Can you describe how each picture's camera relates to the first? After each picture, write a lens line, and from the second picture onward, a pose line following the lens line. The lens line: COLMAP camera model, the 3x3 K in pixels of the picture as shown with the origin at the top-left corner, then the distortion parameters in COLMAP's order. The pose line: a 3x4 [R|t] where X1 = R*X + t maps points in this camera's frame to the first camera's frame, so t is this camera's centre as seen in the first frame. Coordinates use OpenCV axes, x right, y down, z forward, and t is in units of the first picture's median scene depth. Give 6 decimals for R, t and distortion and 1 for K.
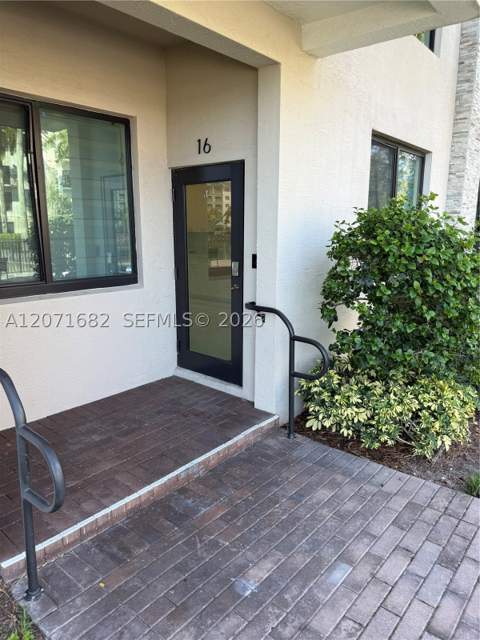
lens RADIAL K [[452.8, 0, 246.6], [0, 452.8, 320.8], [0, 0, 1]] dist [0.060765, -0.085743]
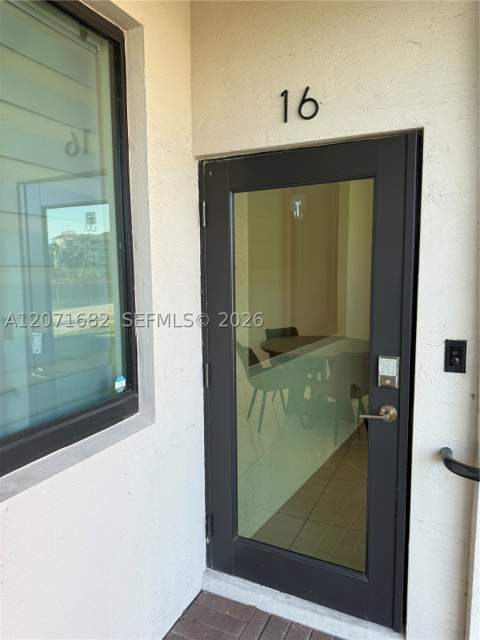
lens RADIAL K [[452.8, 0, 246.6], [0, 452.8, 320.8], [0, 0, 1]] dist [0.060765, -0.085743]
pose [[0.963841, -0.039649, 0.263512, -0.265308], [0.064566, 0.994150, -0.086581, -0.130697], [-0.258537, 0.100465, 0.960763, 0.585014]]
